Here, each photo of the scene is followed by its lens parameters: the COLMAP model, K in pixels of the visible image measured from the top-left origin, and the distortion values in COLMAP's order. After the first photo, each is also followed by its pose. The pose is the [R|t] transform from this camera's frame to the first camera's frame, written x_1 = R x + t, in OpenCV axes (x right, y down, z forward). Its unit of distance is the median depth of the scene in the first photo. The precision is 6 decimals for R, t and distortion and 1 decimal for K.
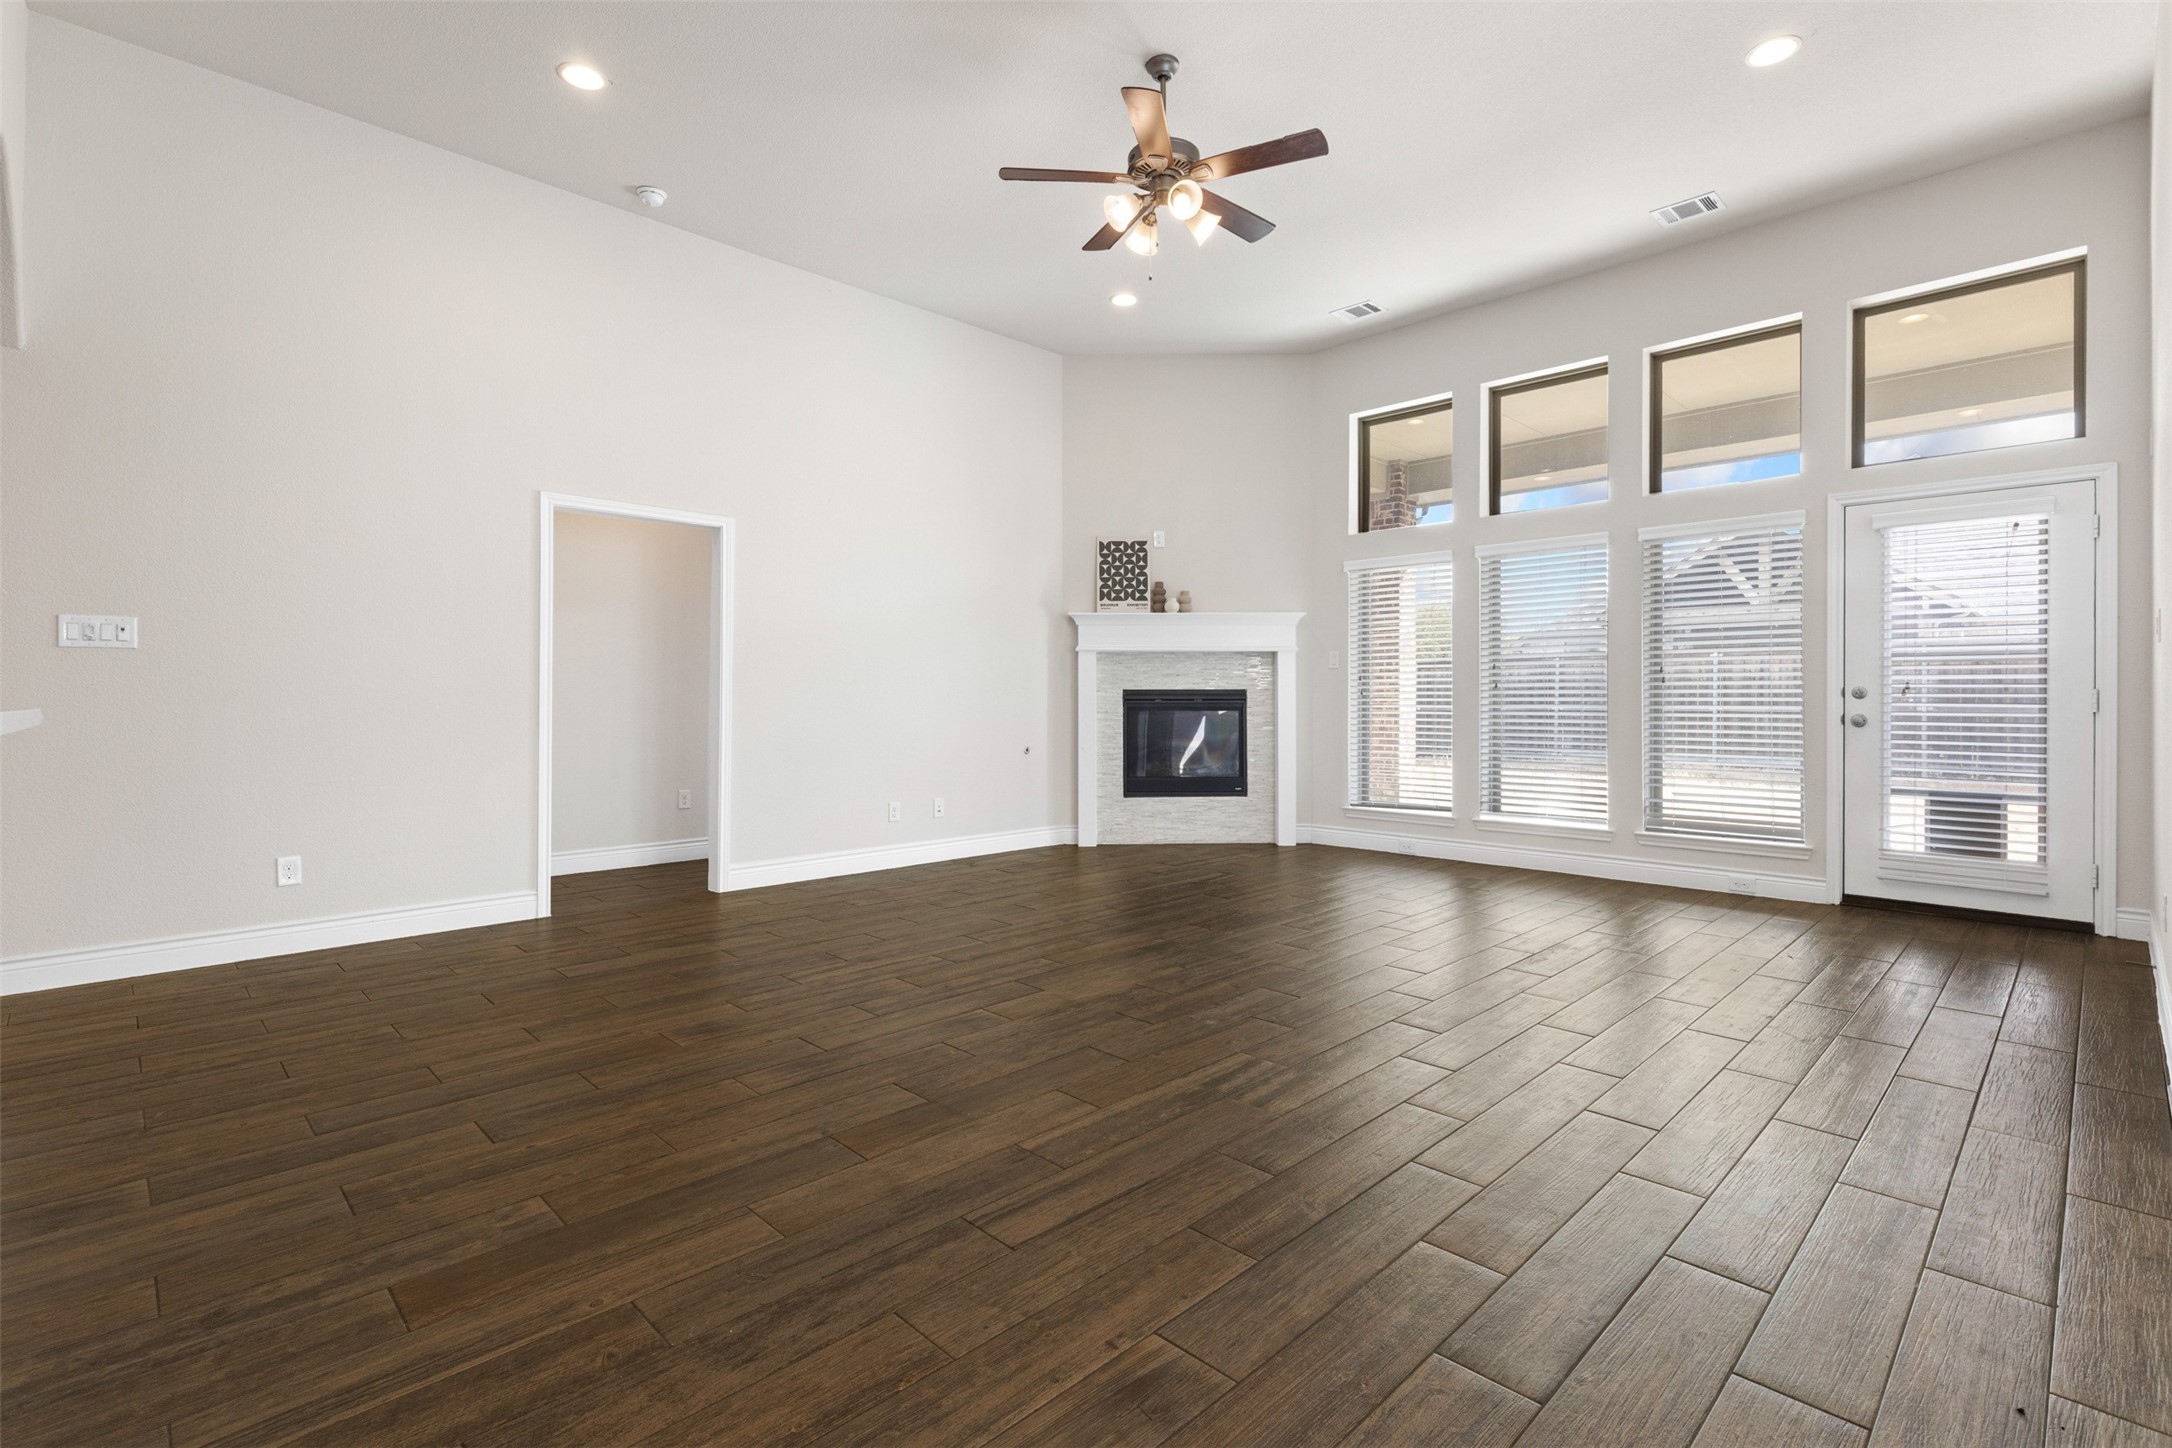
lens RADIAL K [[988.2, 0, 1091.3], [0, 988.2, 703.0], [0, 0, 1]] dist [0.006927, -0.000136]
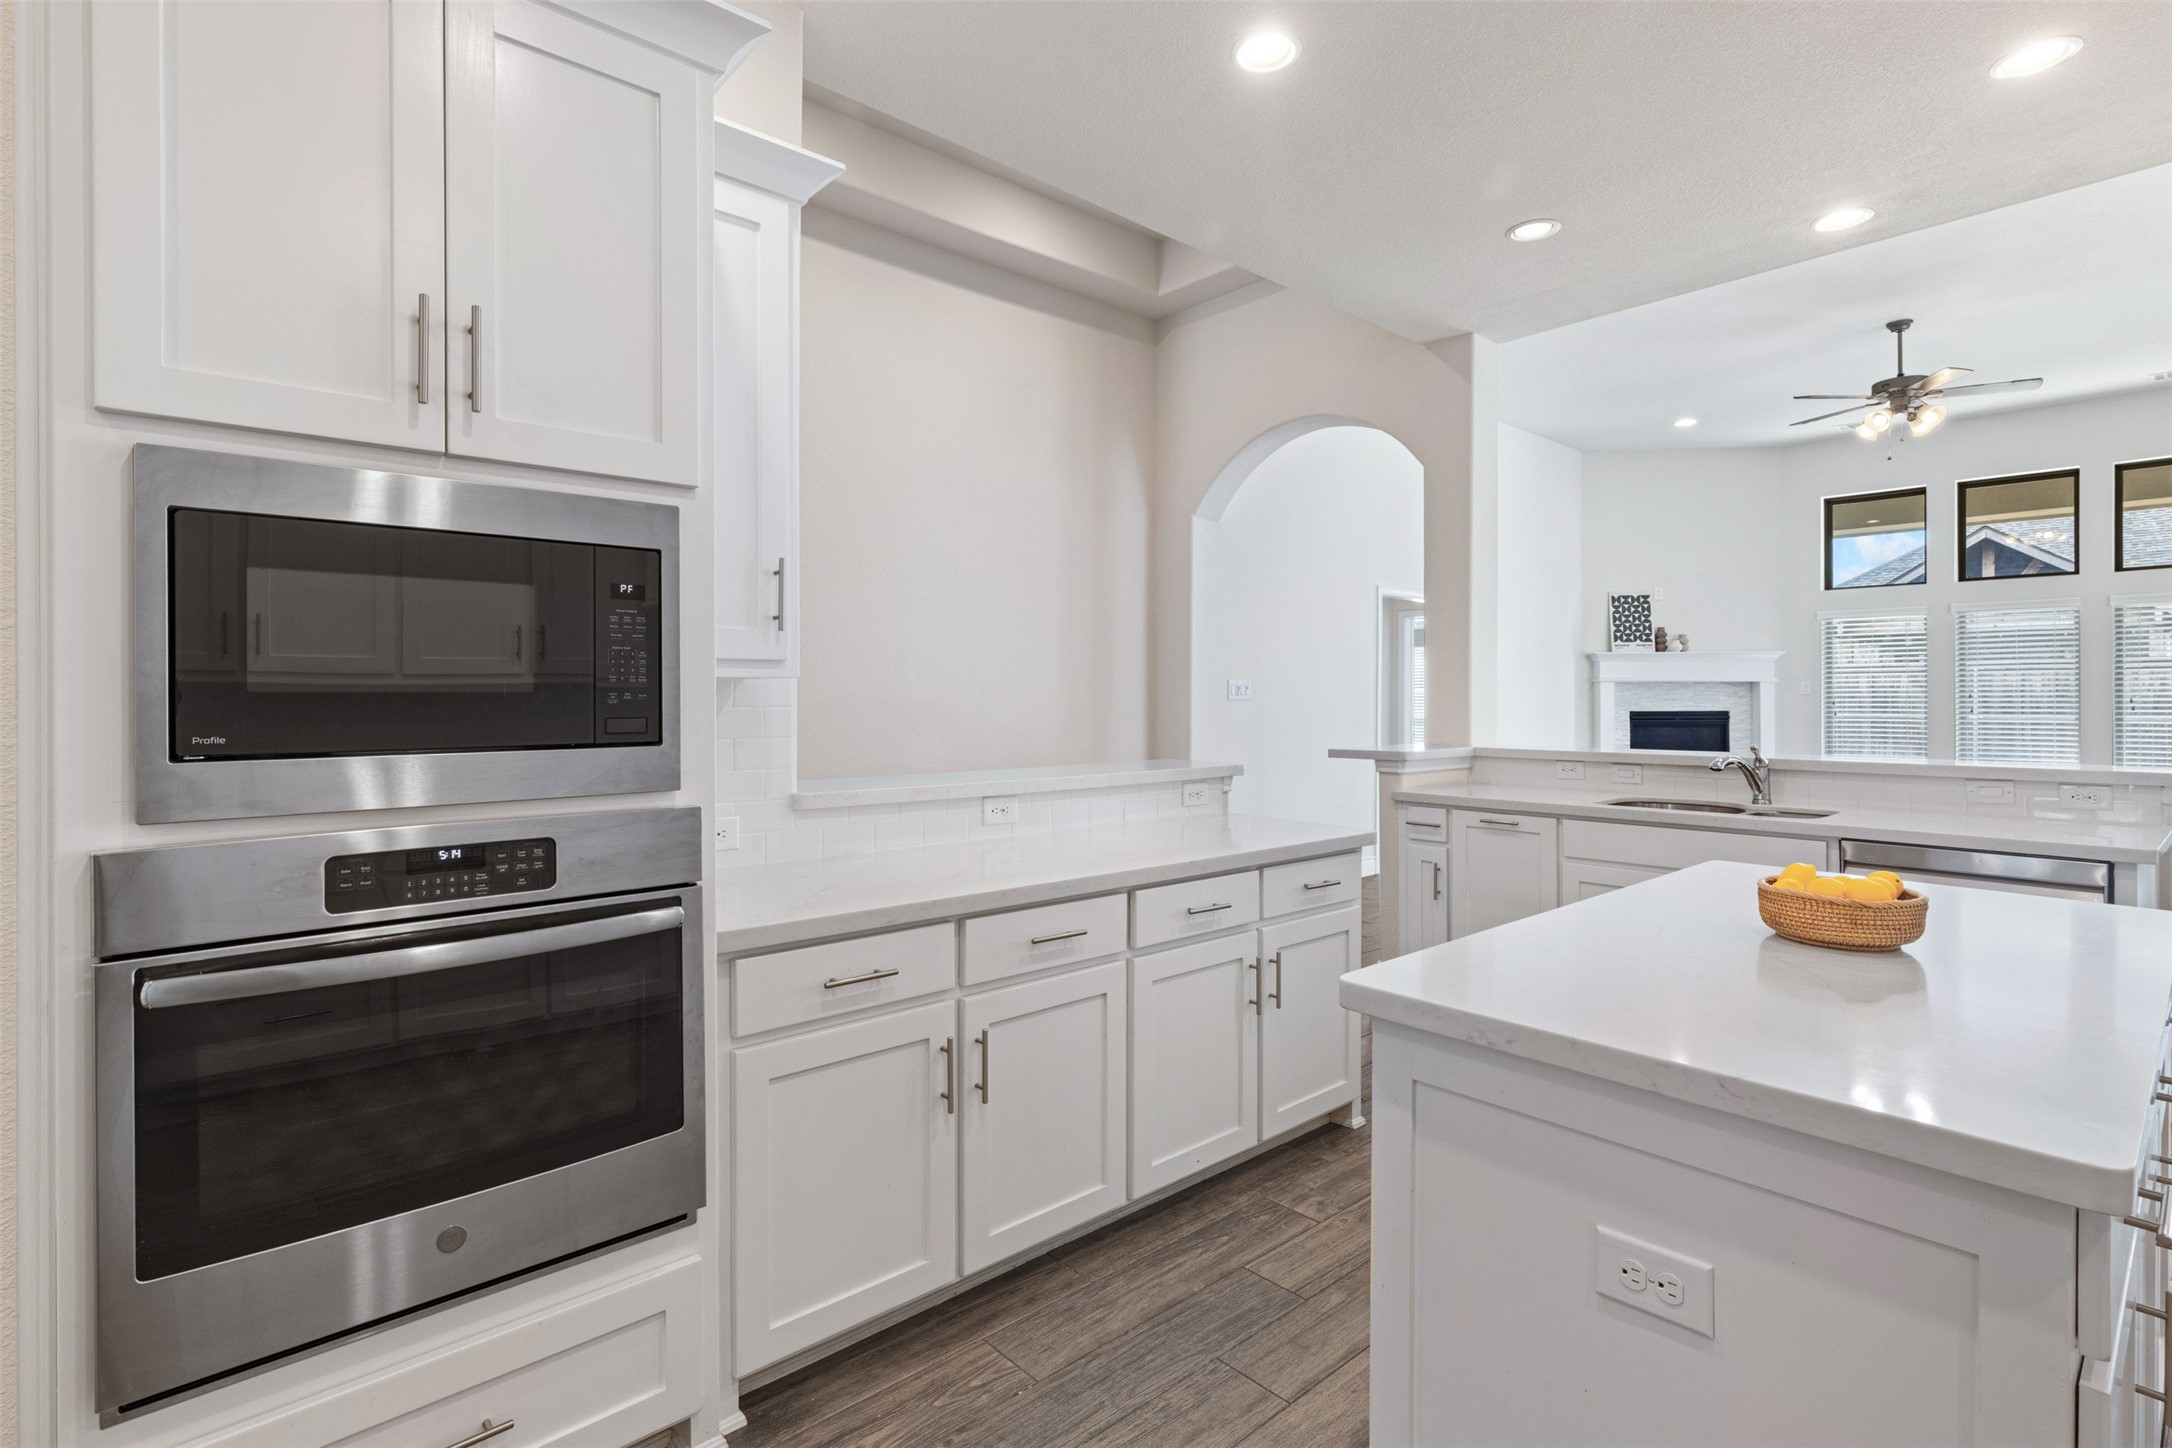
lens RADIAL K [[1044.8, 0, 1091.2], [0, 1044.8, 697.4], [0, 0, 1]] dist [0.000535, 0.000309]
pose [[0.999060, -0.000974, -0.043349, -0.611190], [0.000750, 0.999986, -0.005163, -0.025045], [0.043354, 0.005126, 0.999047, -0.385102]]
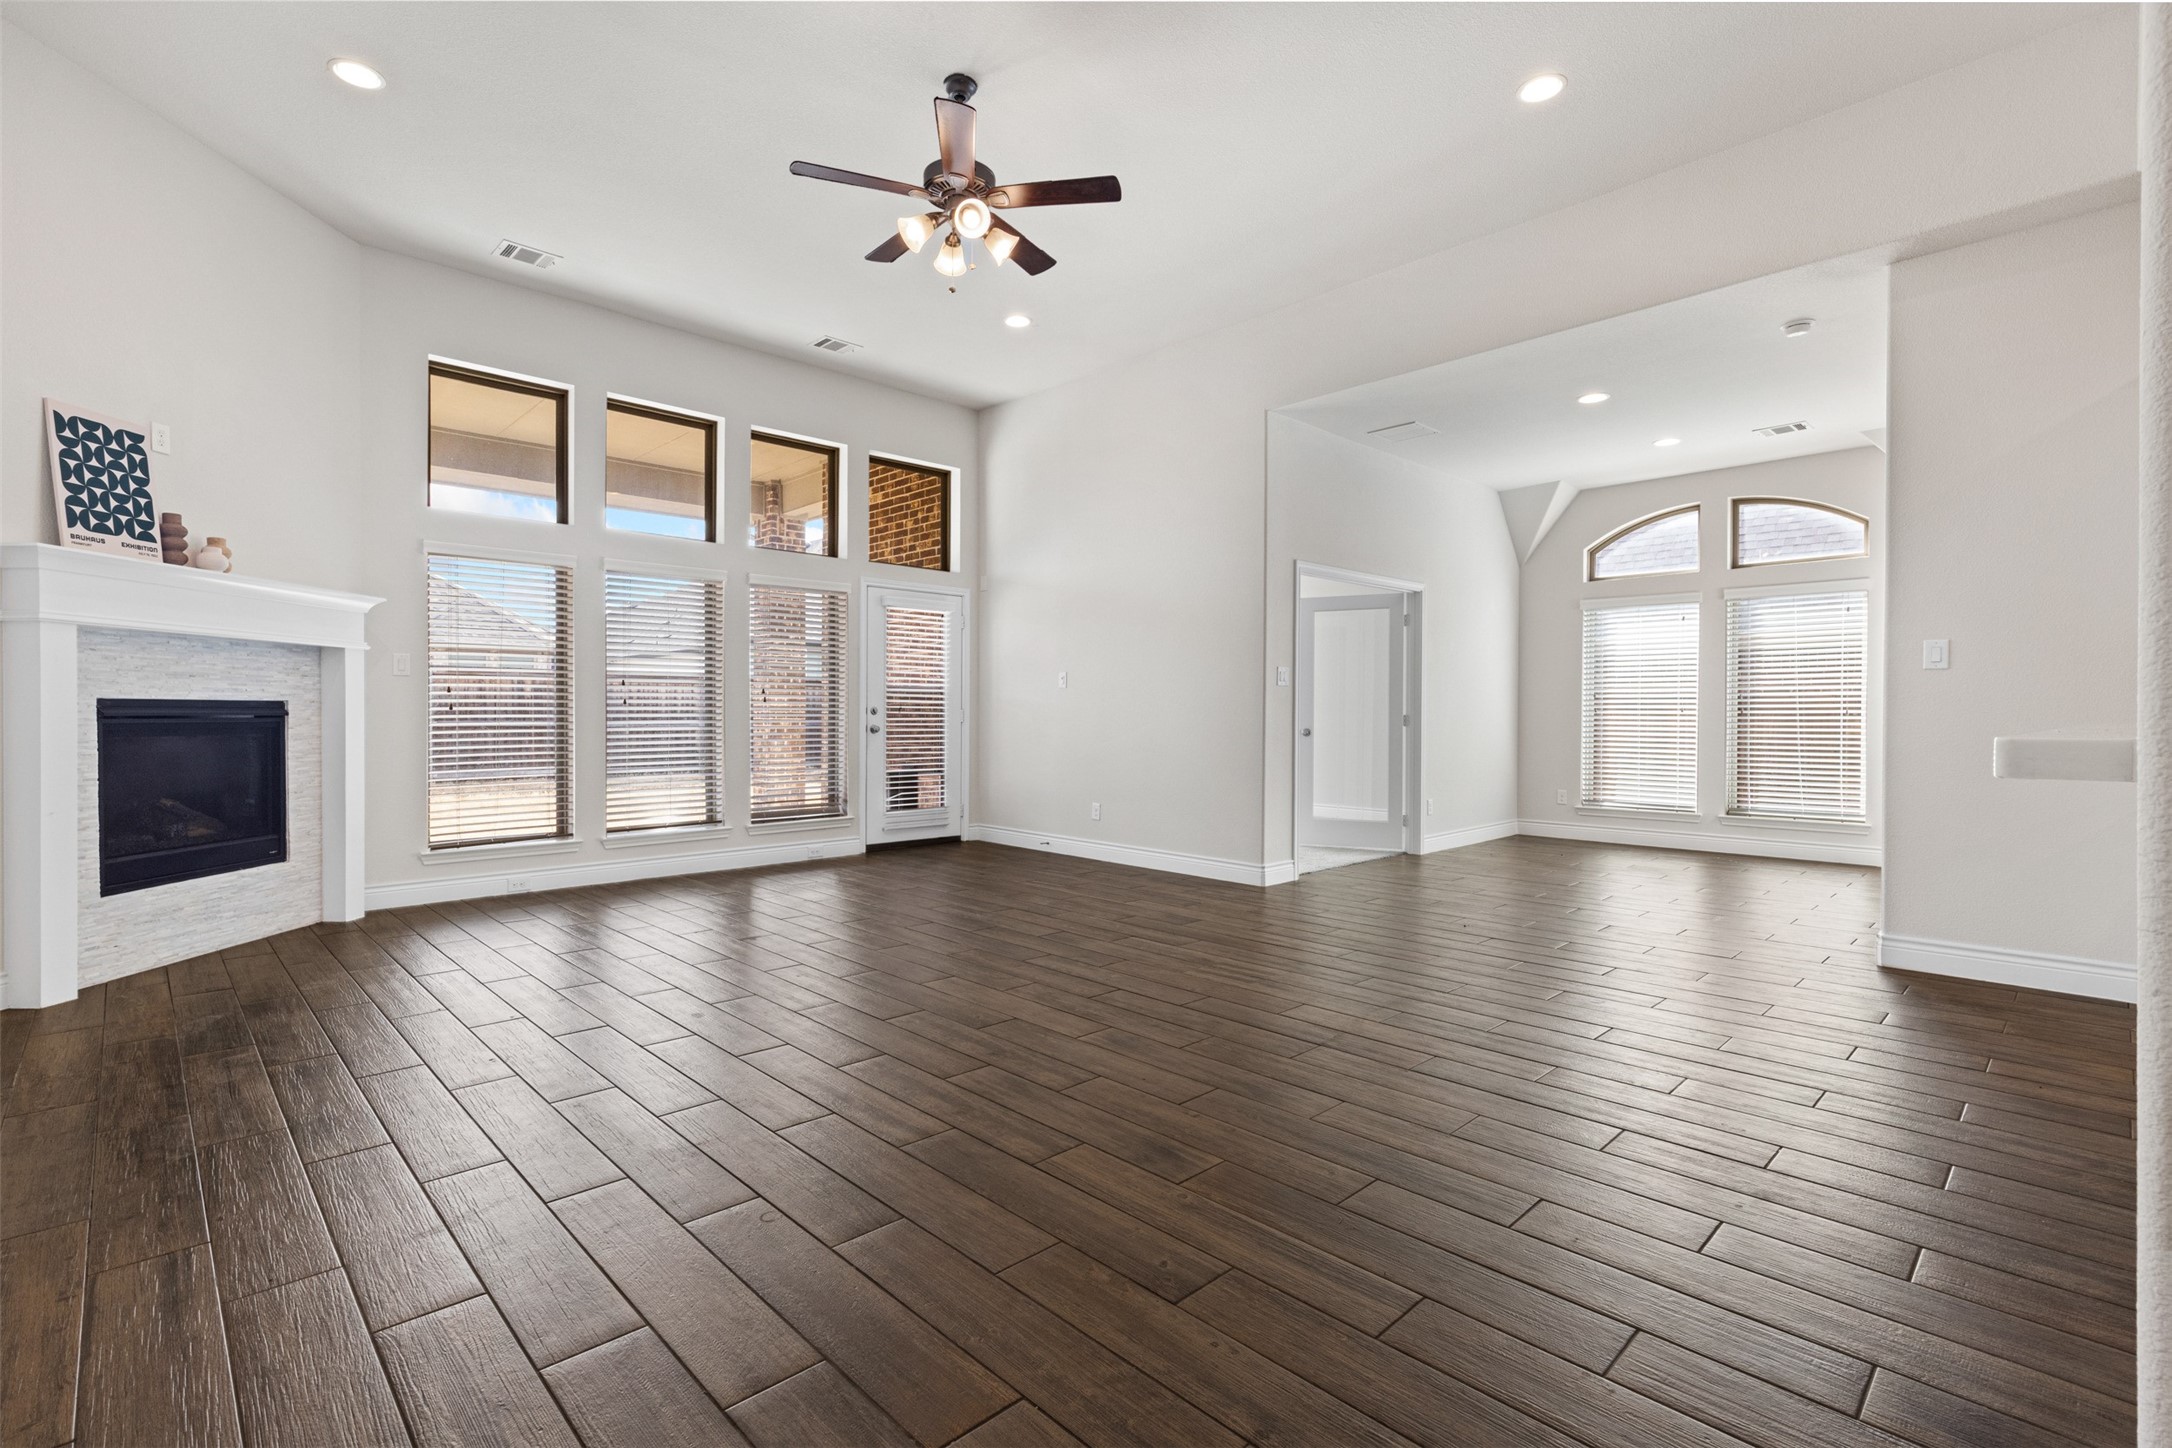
lens RADIAL K [[988.2, 0, 1055.0], [0, 988.2, 718.8], [0, 0, 1]] dist [0.006927, -0.000136]
pose [[0.032484, -0.003419, 0.999466, -0.498575], [0.006603, 0.999973, 0.003206, -0.000401], [-0.999450, 0.006495, 0.032506, 0.463980]]
